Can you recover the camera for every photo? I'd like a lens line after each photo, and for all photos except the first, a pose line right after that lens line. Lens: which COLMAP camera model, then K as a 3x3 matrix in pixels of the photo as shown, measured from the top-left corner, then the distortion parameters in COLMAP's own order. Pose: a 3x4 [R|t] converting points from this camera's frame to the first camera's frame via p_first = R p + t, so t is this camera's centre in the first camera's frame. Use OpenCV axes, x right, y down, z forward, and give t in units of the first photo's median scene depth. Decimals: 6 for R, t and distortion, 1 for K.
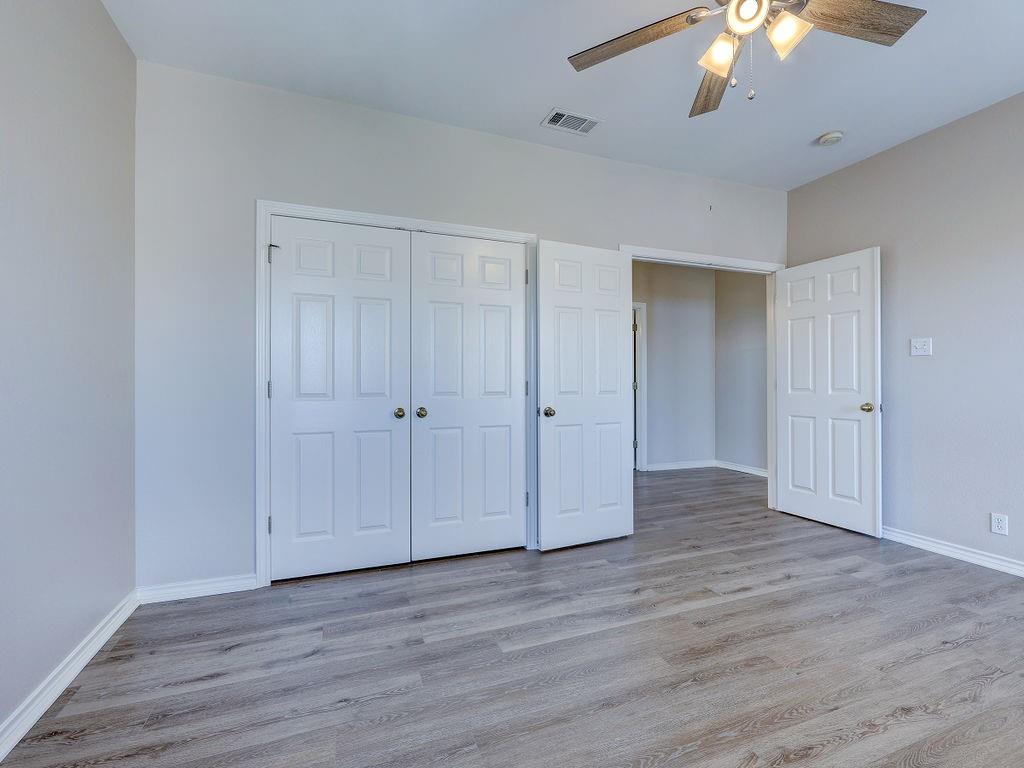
lens RADIAL K [[470.1, 0, 508.8], [0, 470.1, 382.3], [0, 0, 1]] dist [0.002329, -0.000534]
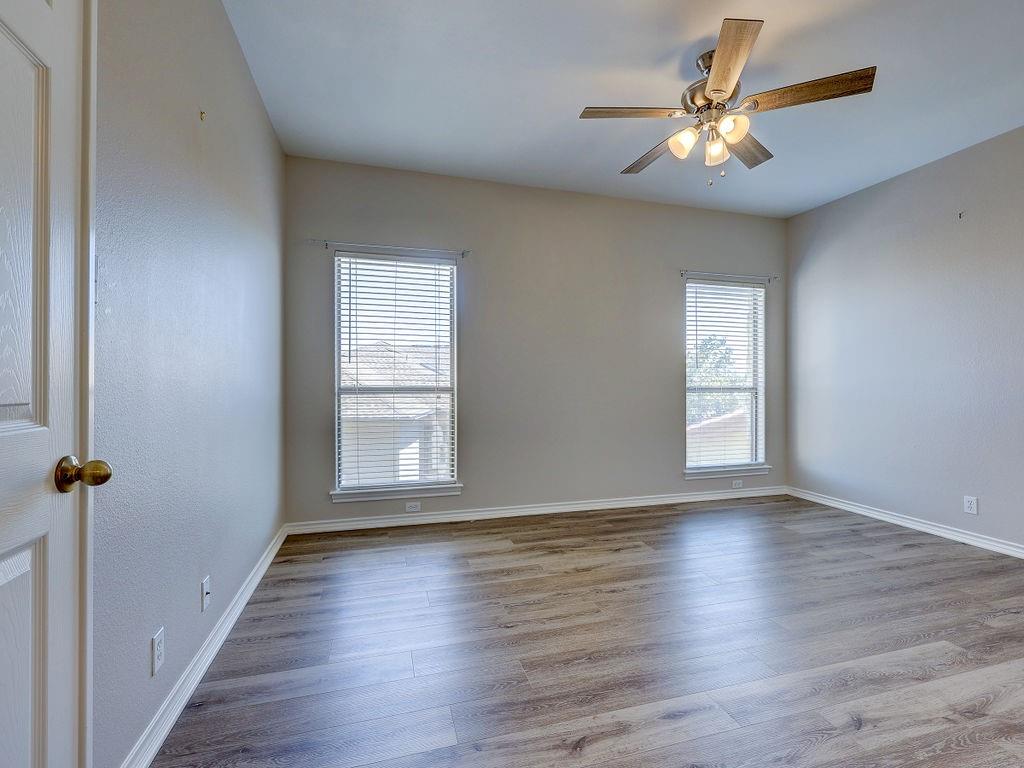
lens RADIAL K [[470.1, 0, 508.8], [0, 470.1, 382.3], [0, 0, 1]] dist [0.002329, -0.000534]
pose [[-0.996993, 0.001366, 0.077481, 0.800809], [0.000792, 0.999972, -0.007430, 0.007902], [-0.077489, -0.007346, -0.996966, 1.951331]]
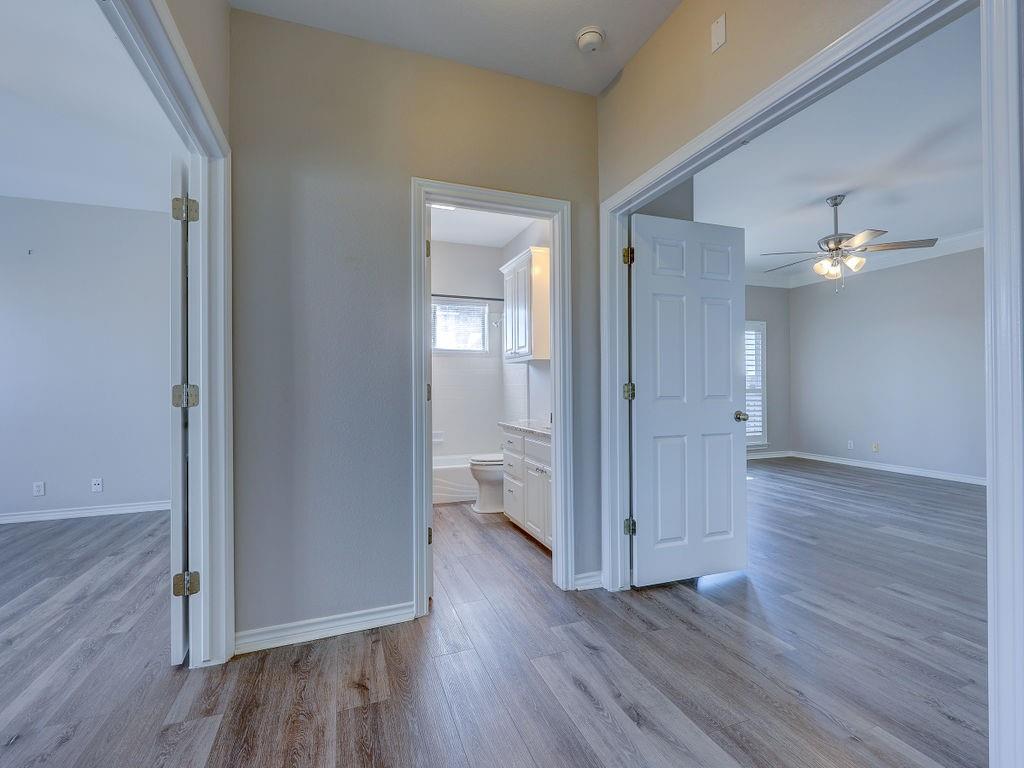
lens RADIAL K [[470.1, 0, 508.8], [0, 470.1, 382.3], [0, 0, 1]] dist [0.002329, -0.000534]
pose [[-0.025668, 0.004035, -0.999662, 1.267776], [0.028421, 0.999591, 0.003304, 0.014448], [0.999266, -0.028327, -0.025772, 2.259084]]
